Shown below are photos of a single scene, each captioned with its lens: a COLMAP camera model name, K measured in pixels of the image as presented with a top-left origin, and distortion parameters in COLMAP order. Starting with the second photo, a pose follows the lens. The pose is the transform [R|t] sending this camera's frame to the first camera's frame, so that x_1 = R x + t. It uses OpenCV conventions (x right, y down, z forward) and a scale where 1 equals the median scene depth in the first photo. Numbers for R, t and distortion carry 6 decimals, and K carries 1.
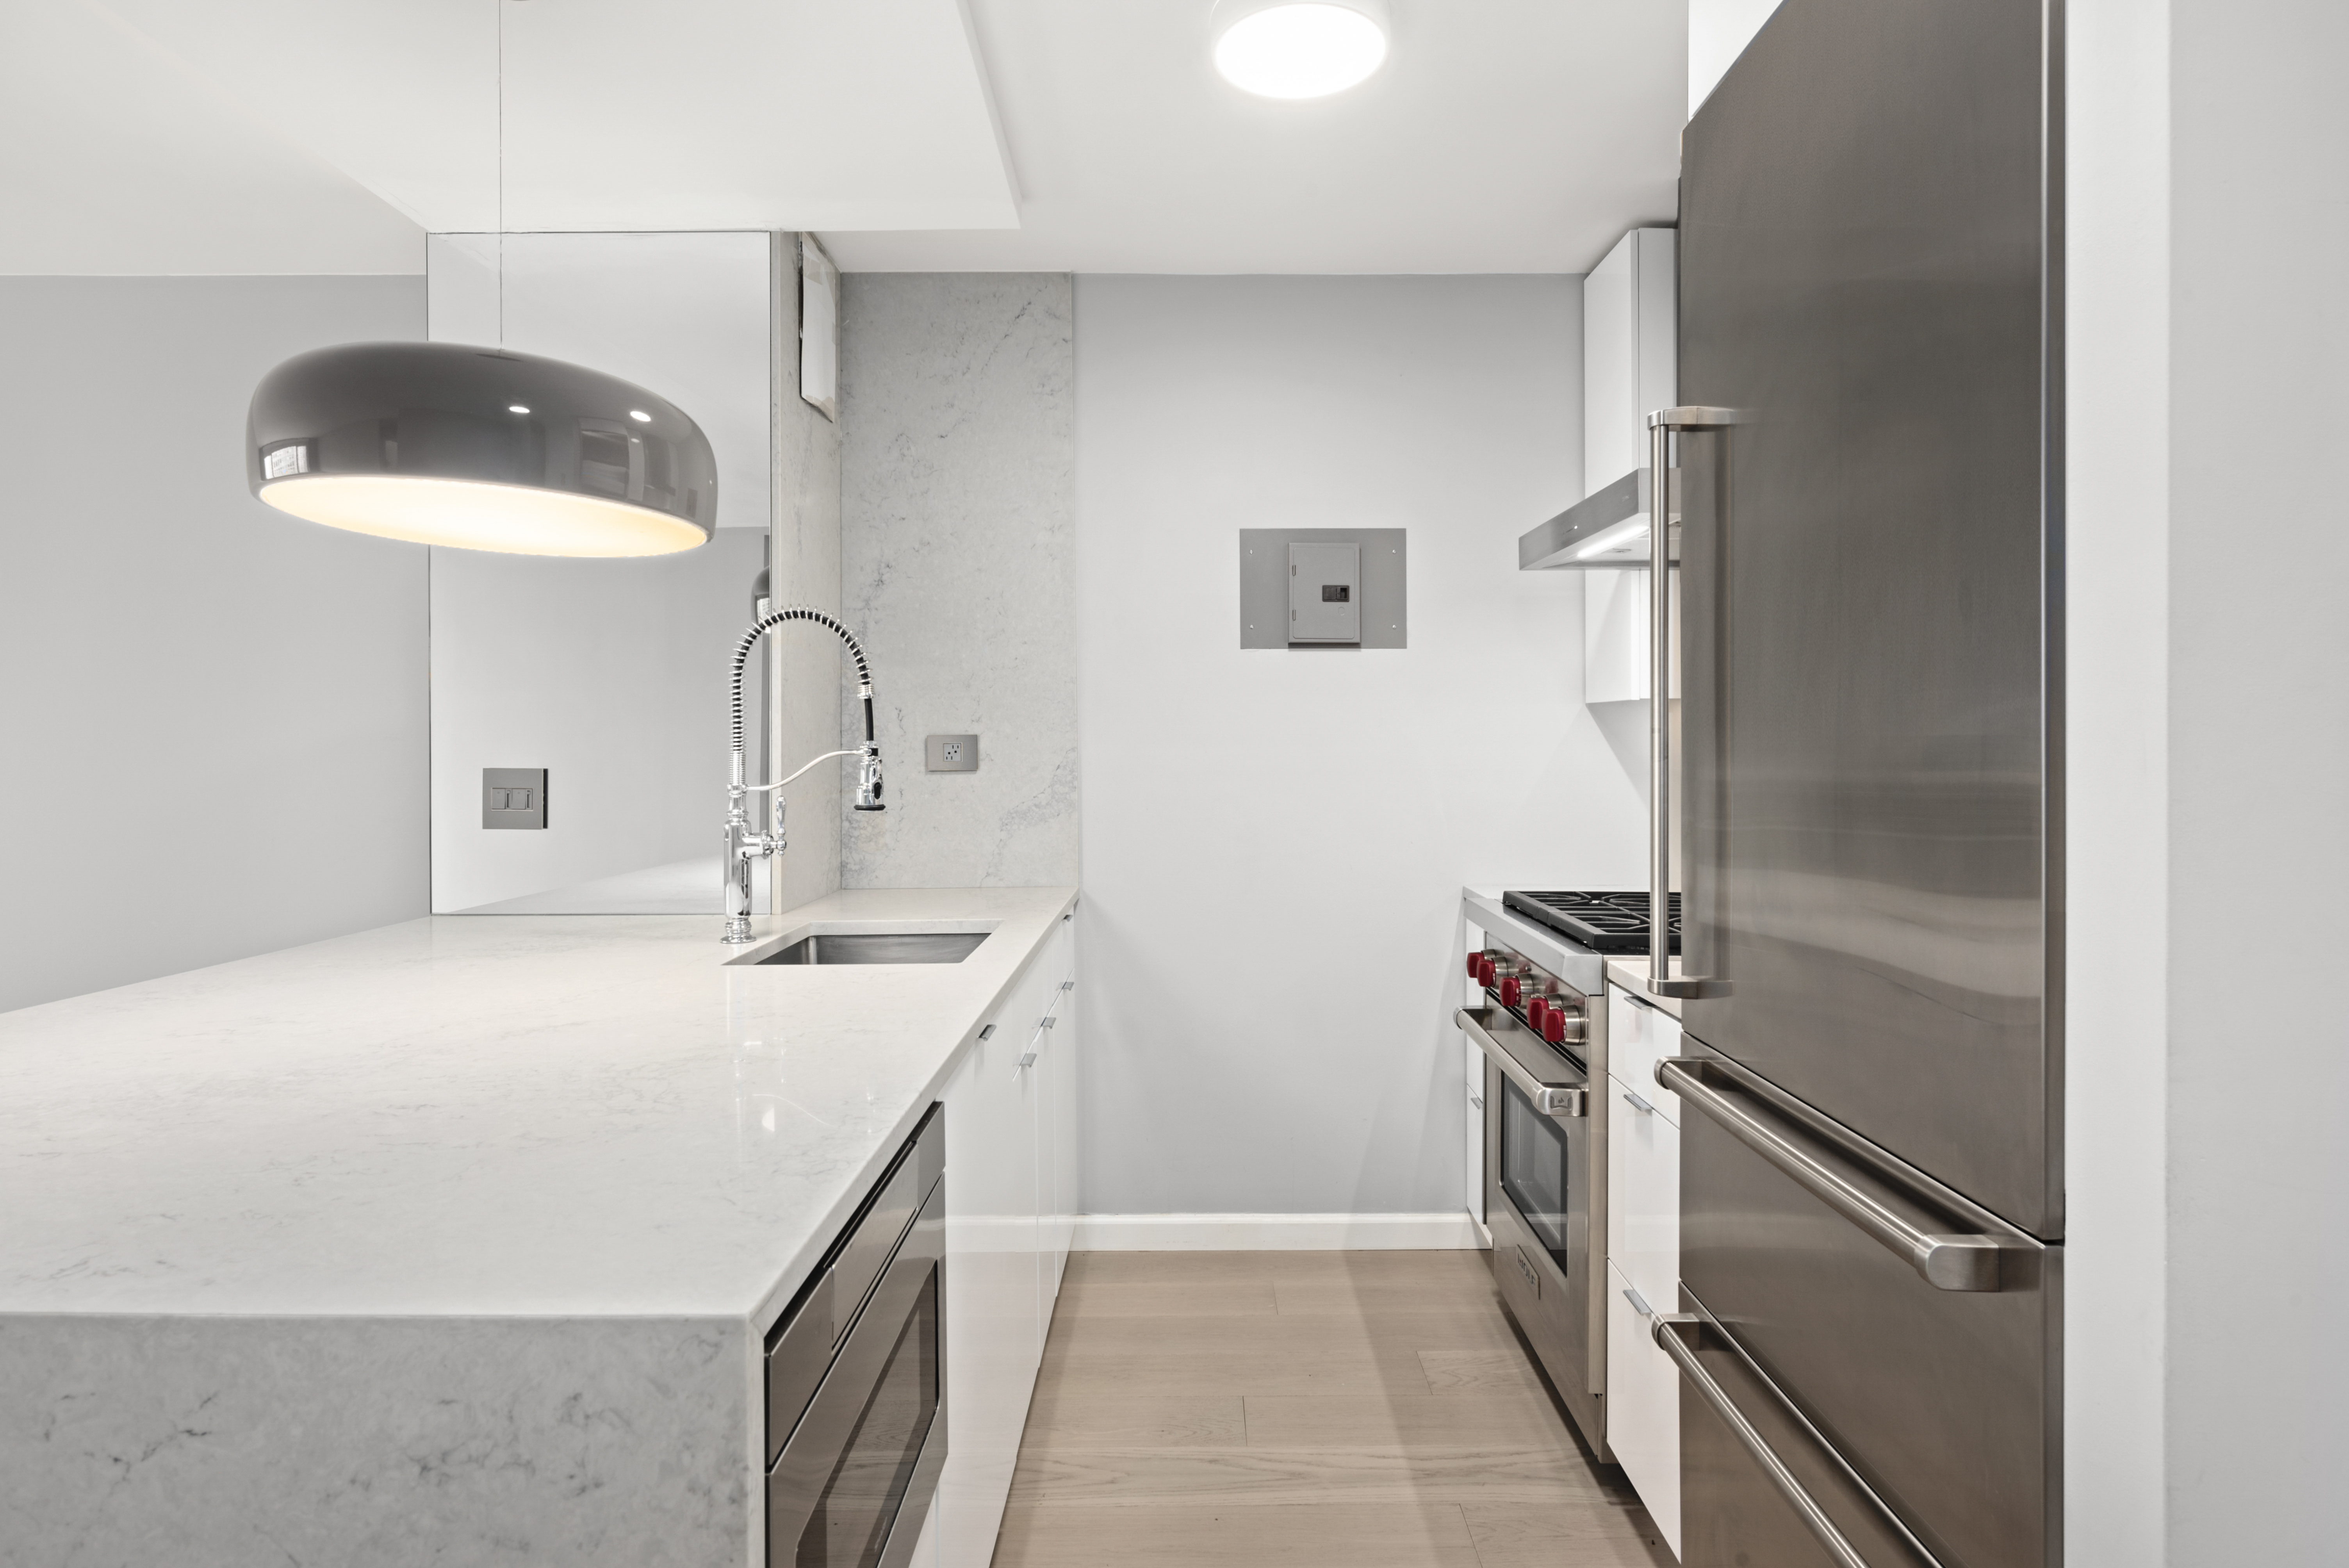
lens RADIAL K [[1256.5, 0, 1181.4], [0, 1256.5, 767.5], [0, 0, 1]] dist [0.001130, 0.000162]
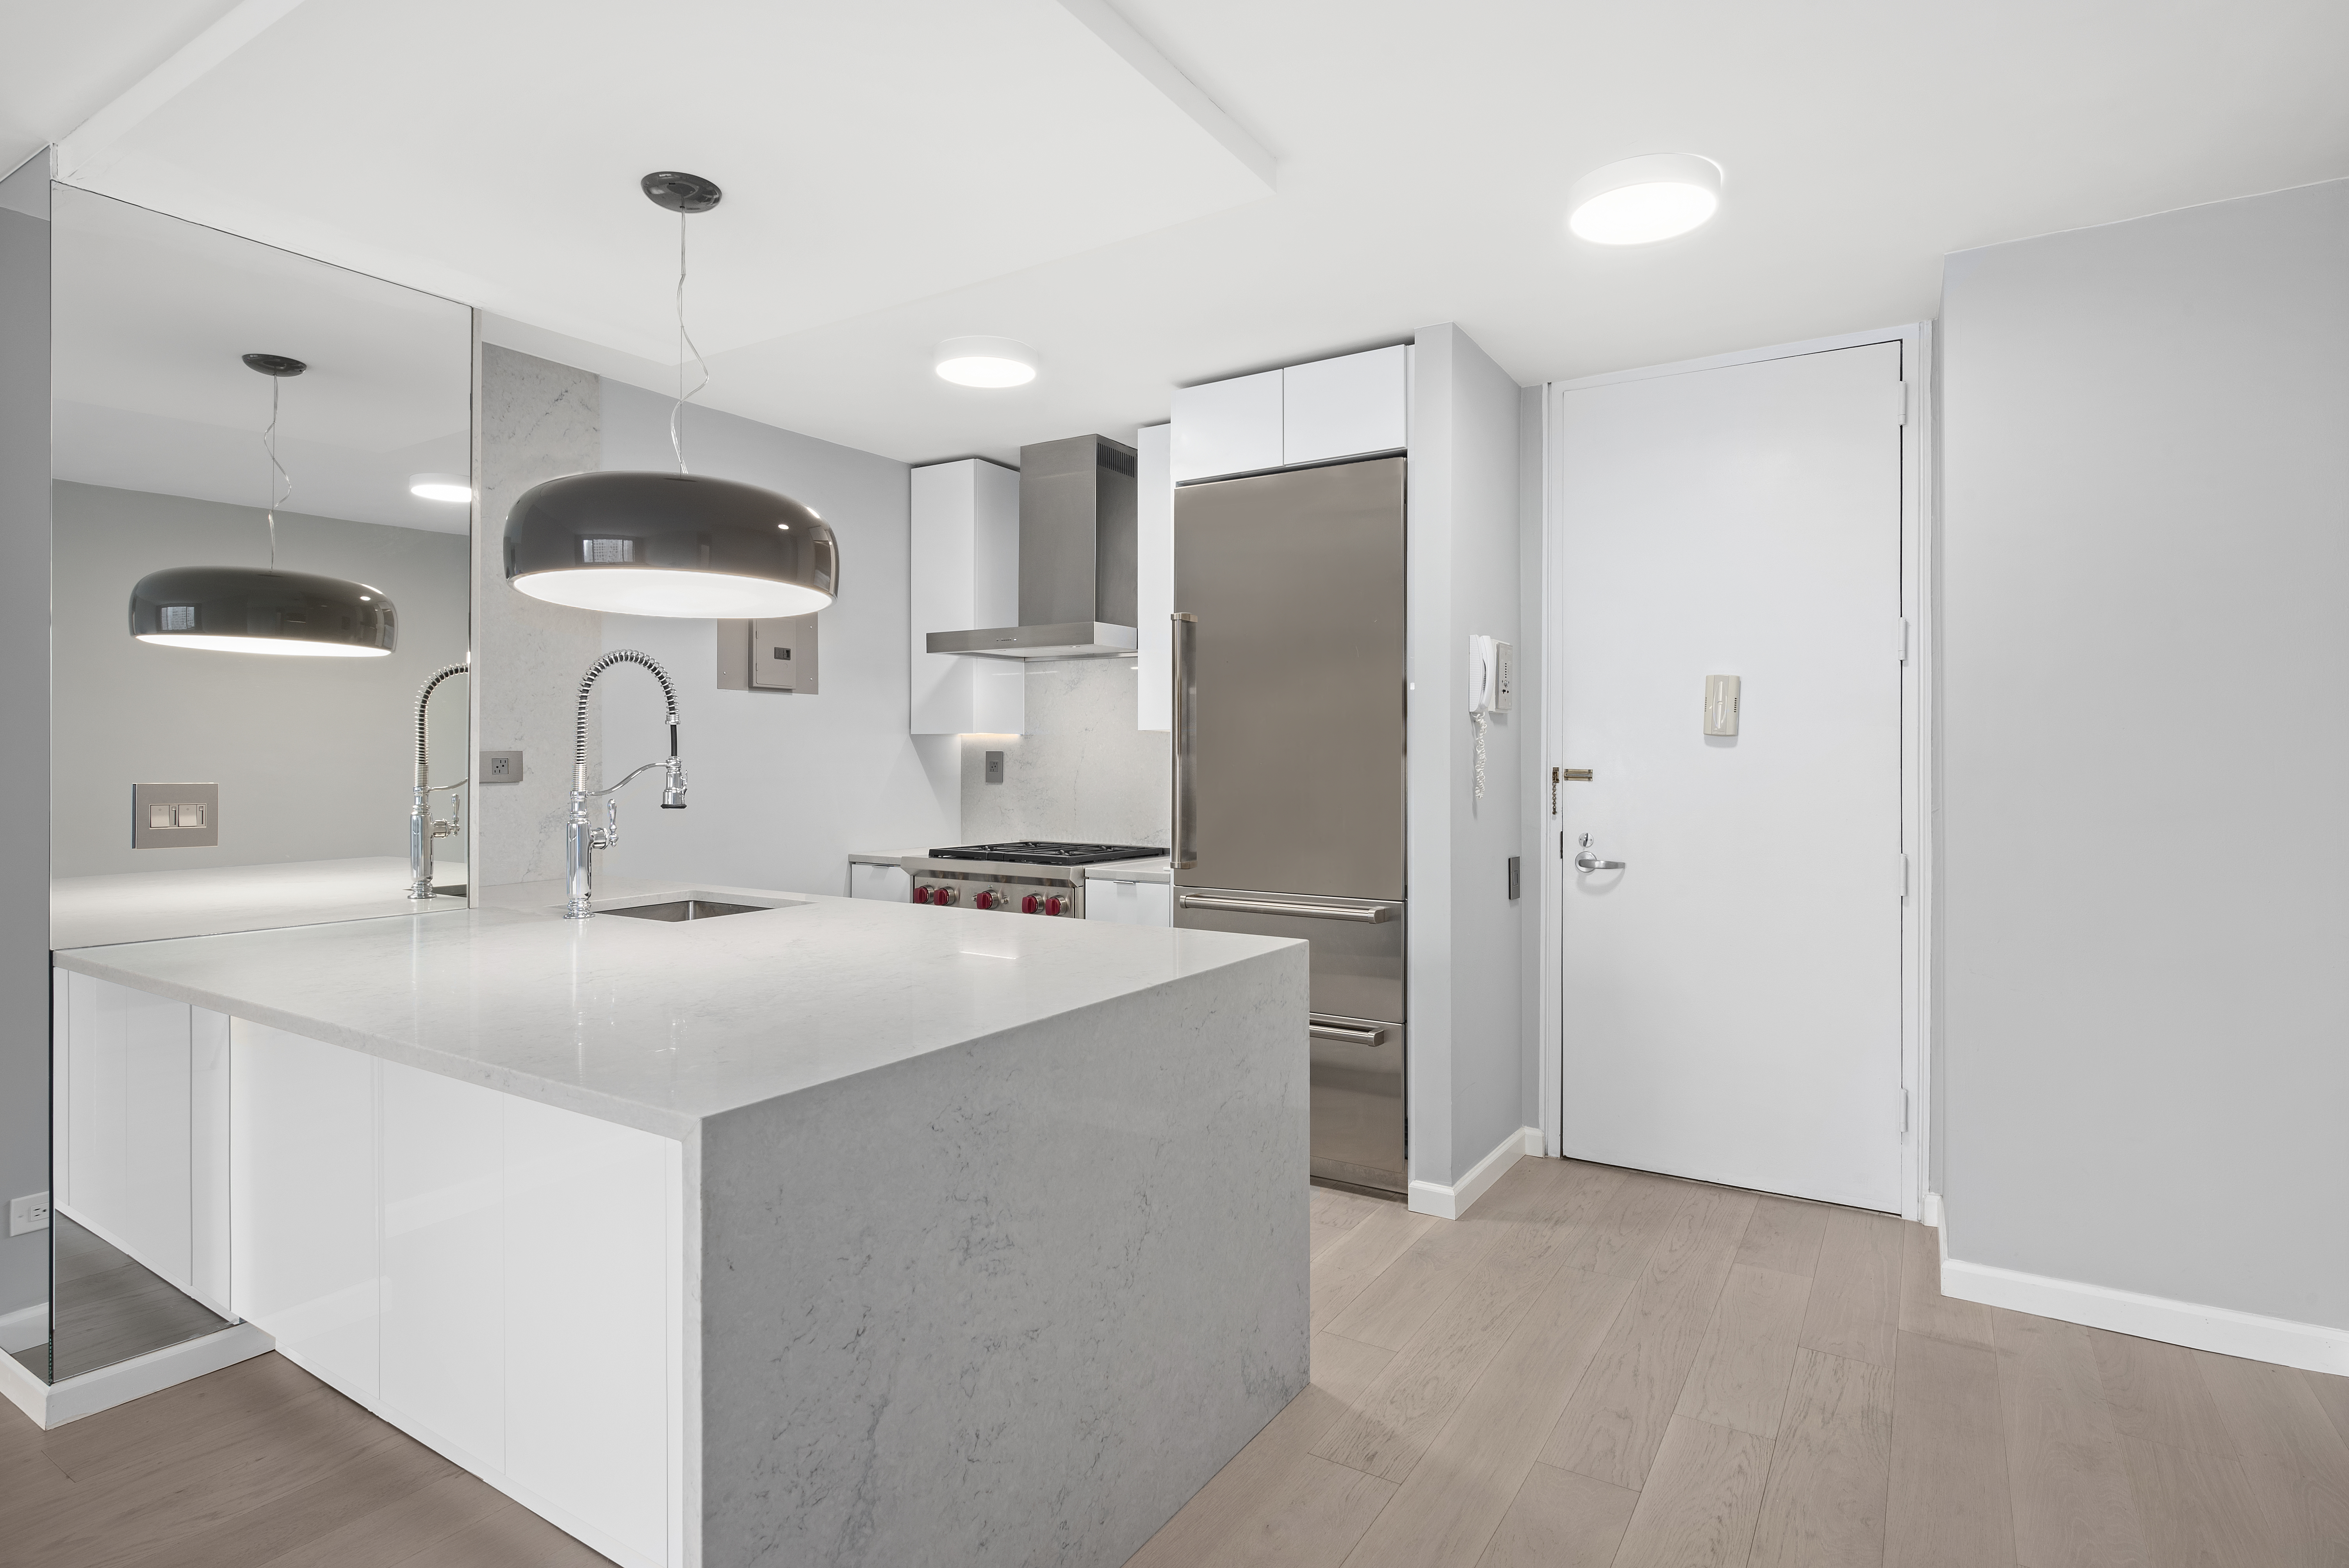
lens RADIAL K [[1216.4, 0, 1174.5], [0, 1216.4, 784.0], [0, 0, 1]] dist [-0.000094, 0.000126]
pose [[0.540797, -0.013414, 0.841046, -0.793986], [0.012335, 0.999892, 0.008016, 0.002927], [-0.841062, 0.006039, 0.540904, -0.113458]]
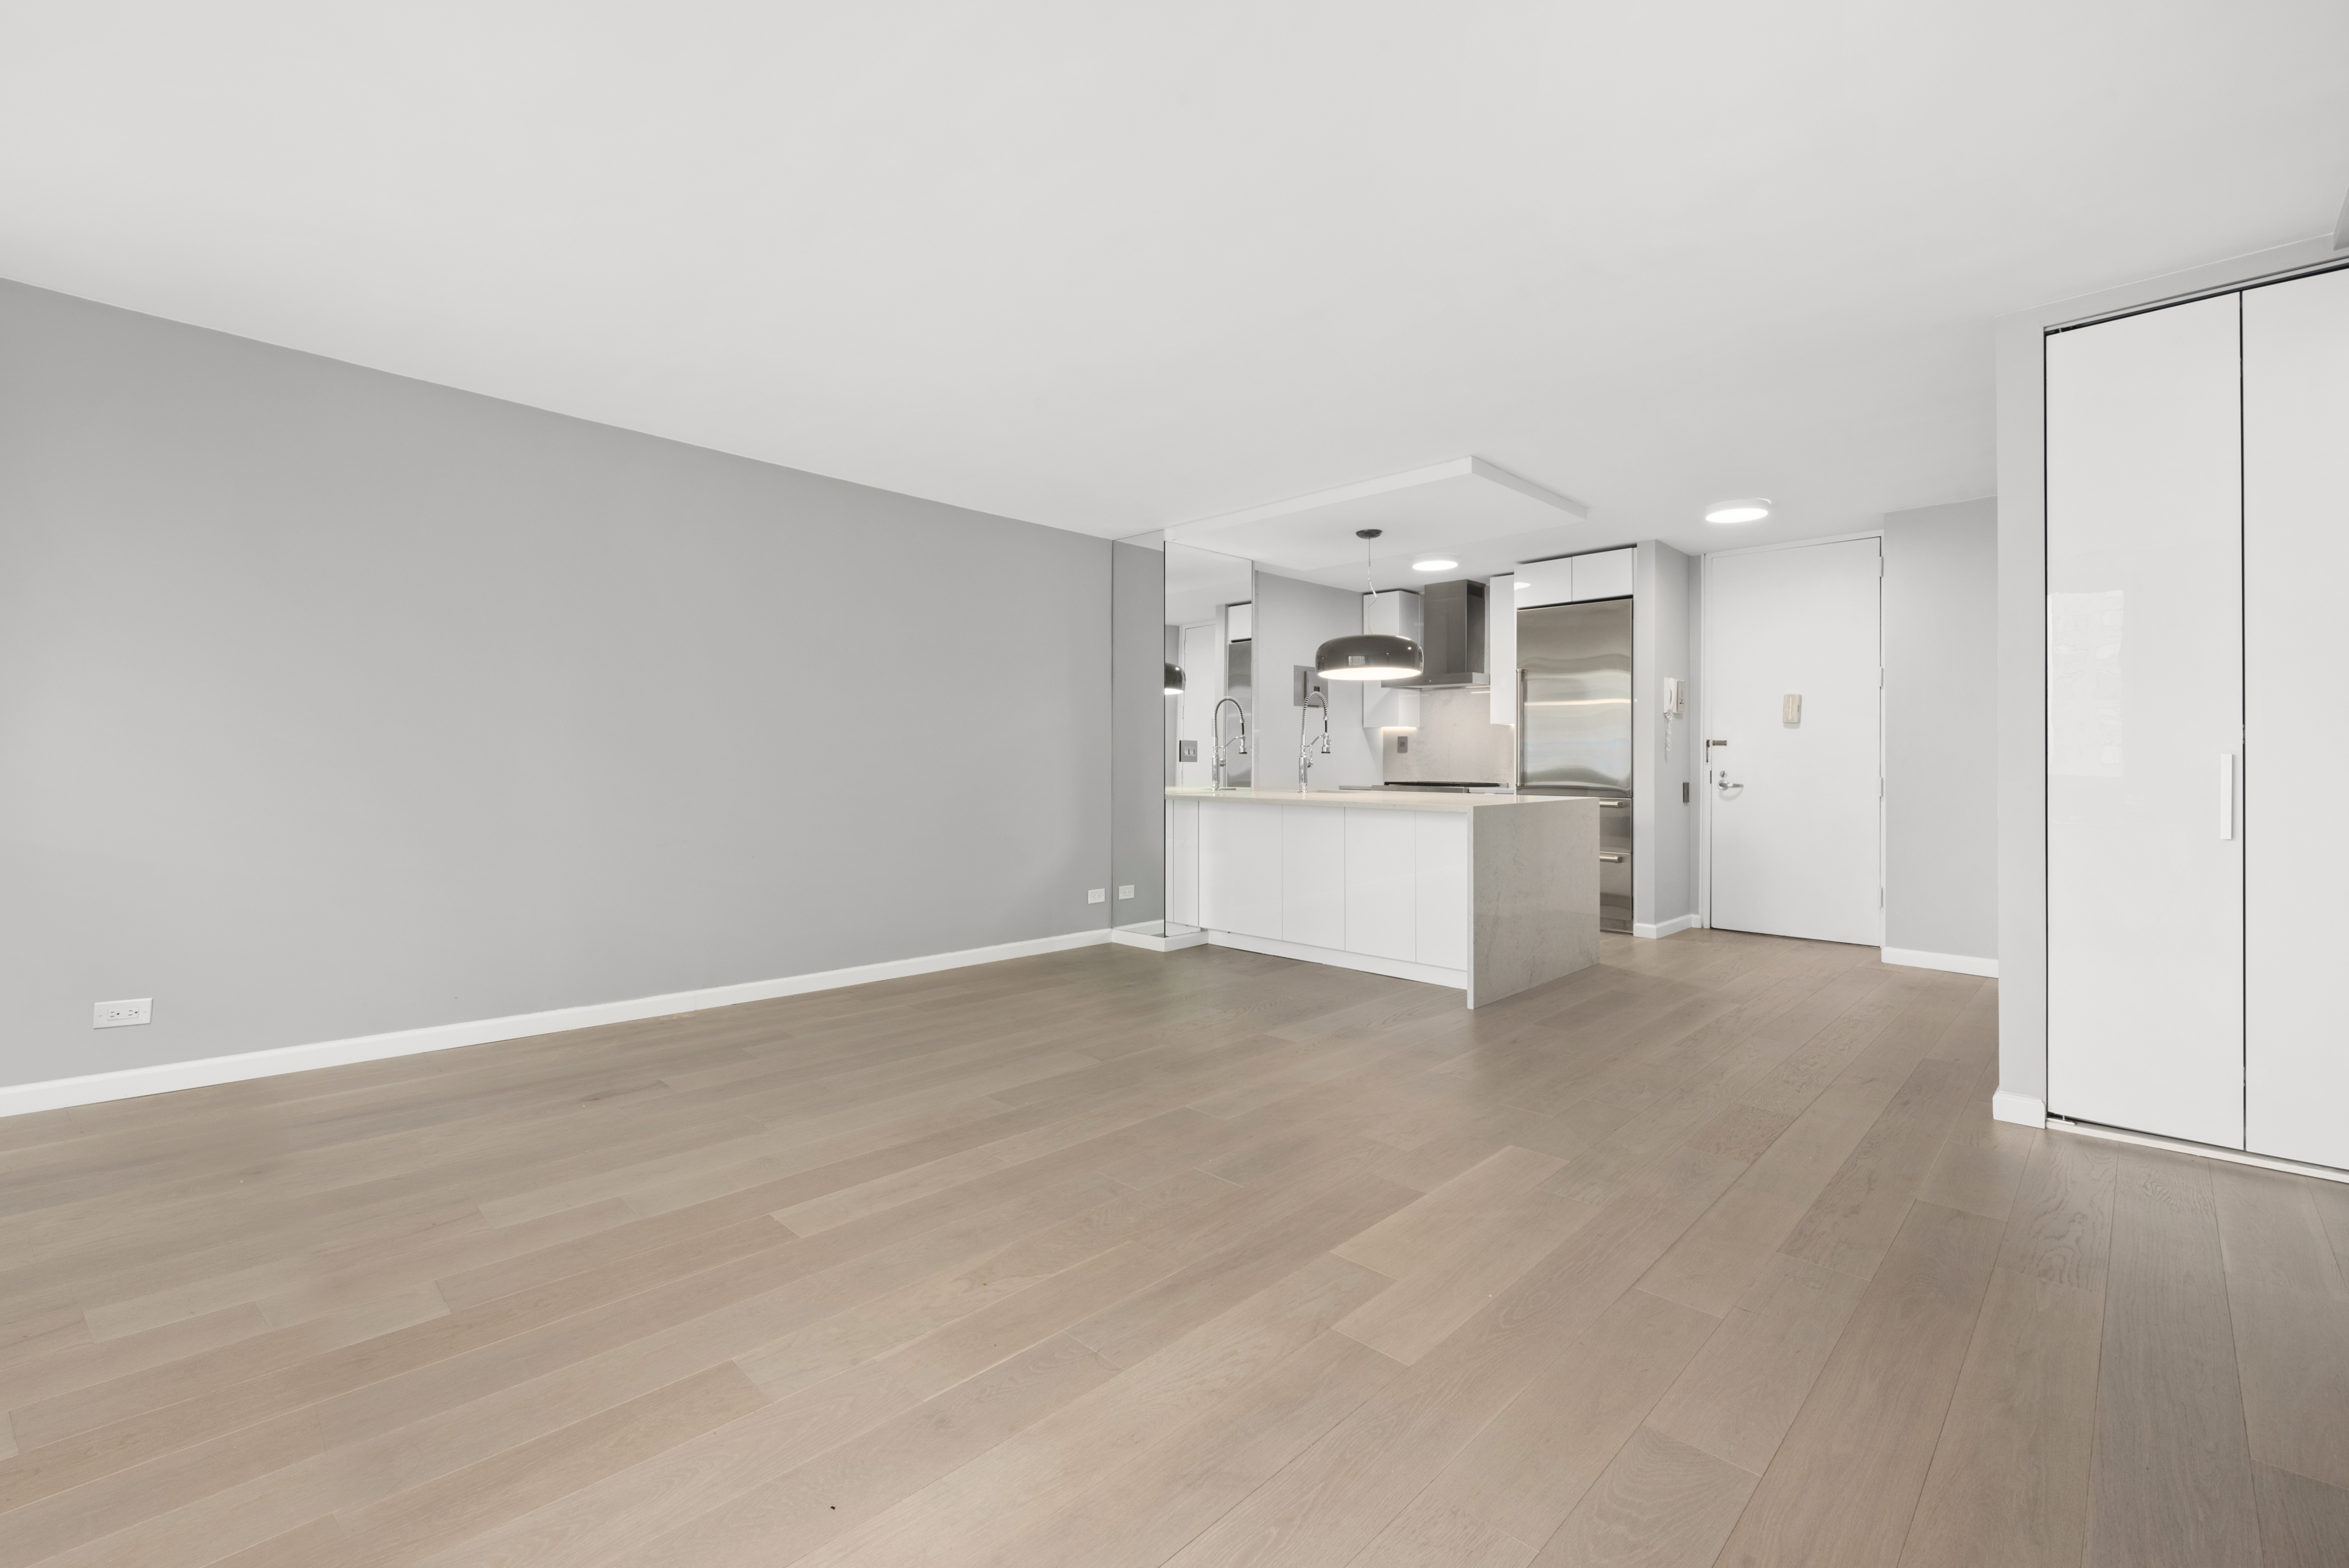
lens RADIAL K [[1056.0, 0, 1174.5], [0, 1056.0, 784.0], [0, 0, 1]] dist [0.000588, 0.000017]
pose [[0.694118, -0.008731, 0.719808, -1.941358], [0.009481, 0.999951, 0.002987, 0.077995], [-0.719799, 0.004751, 0.694167, -0.510822]]
